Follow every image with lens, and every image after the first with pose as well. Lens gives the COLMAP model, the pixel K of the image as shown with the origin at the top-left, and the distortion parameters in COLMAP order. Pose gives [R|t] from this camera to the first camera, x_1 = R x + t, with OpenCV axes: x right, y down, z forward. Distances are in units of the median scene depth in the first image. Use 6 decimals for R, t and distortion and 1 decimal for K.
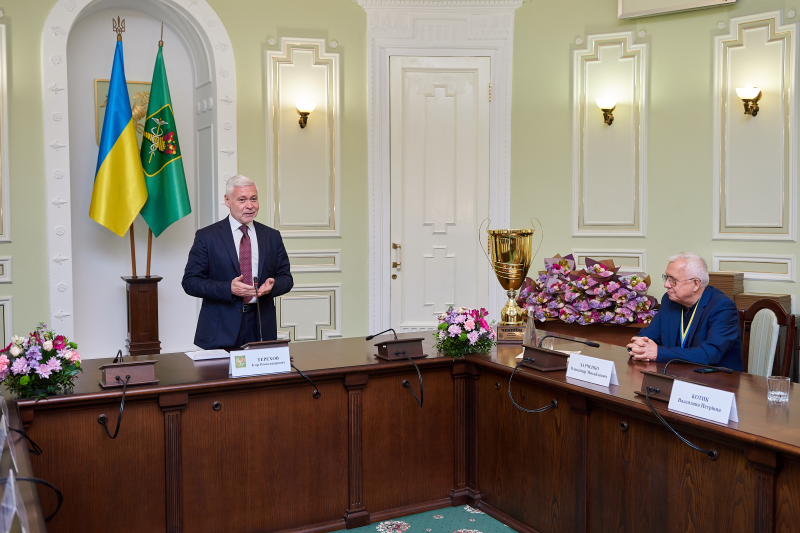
lens RADIAL K [[805.3, 0, 432.4], [0, 805.3, 257.4], [0, 0, 1]] dist [0.007039, -0.024741]
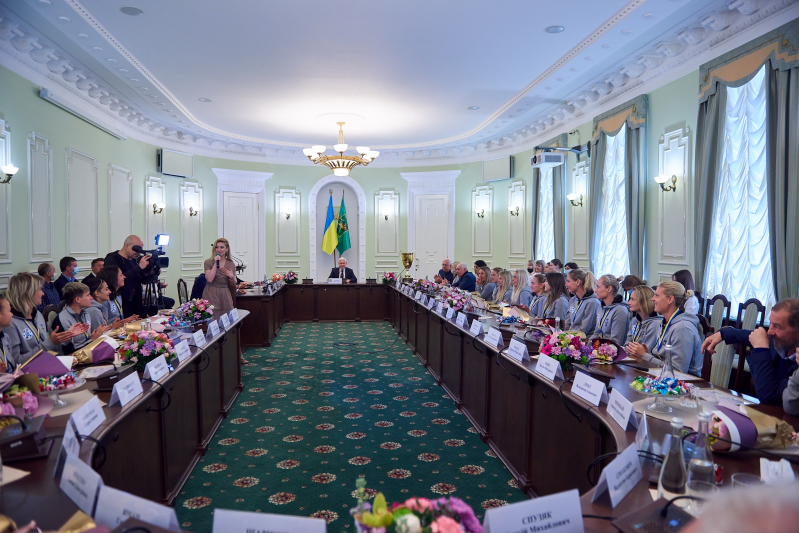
lens RADIAL K [[570.4, 0, 410.2], [0, 570.4, 266.7], [0, 0, 1]] dist [-0.042179, -0.010203]
pose [[0.928188, 0.015267, -0.371797, 1.091548], [-0.023241, 0.999586, -0.016974, 0.075273], [0.371384, 0.024396, 0.928159, -1.448502]]
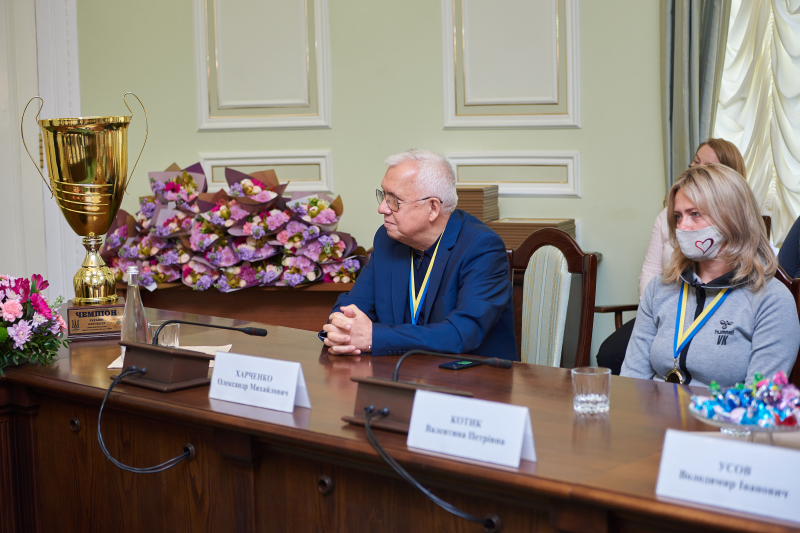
lens RADIAL K [[1409.1, 0, 400.0], [0, 1409.1, 266.5], [0, 0, 1]] dist [-0.068401, -0.043645]
pose [[0.948719, -0.057277, 0.310888, 0.005134], [0.036240, 0.996671, 0.073031, 0.001894], [-0.314036, -0.058020, 0.947637, 0.088562]]
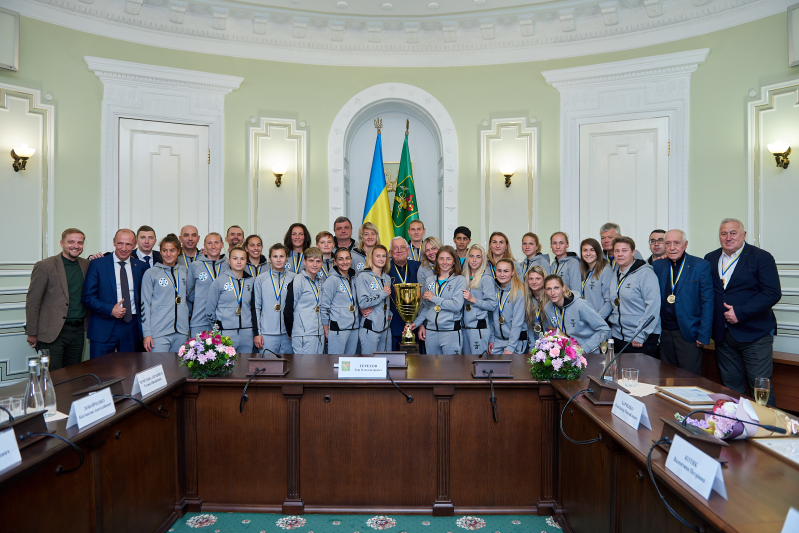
lens RADIAL K [[570.4, 0, 410.2], [0, 570.4, 266.7], [0, 0, 1]] dist [-0.042179, -0.010203]
pose [[0.869397, 0.010867, -0.493995, 0.230920], [-0.029554, 0.999112, -0.030035, -0.002636], [0.493230, 0.040712, 0.868946, 0.208194]]
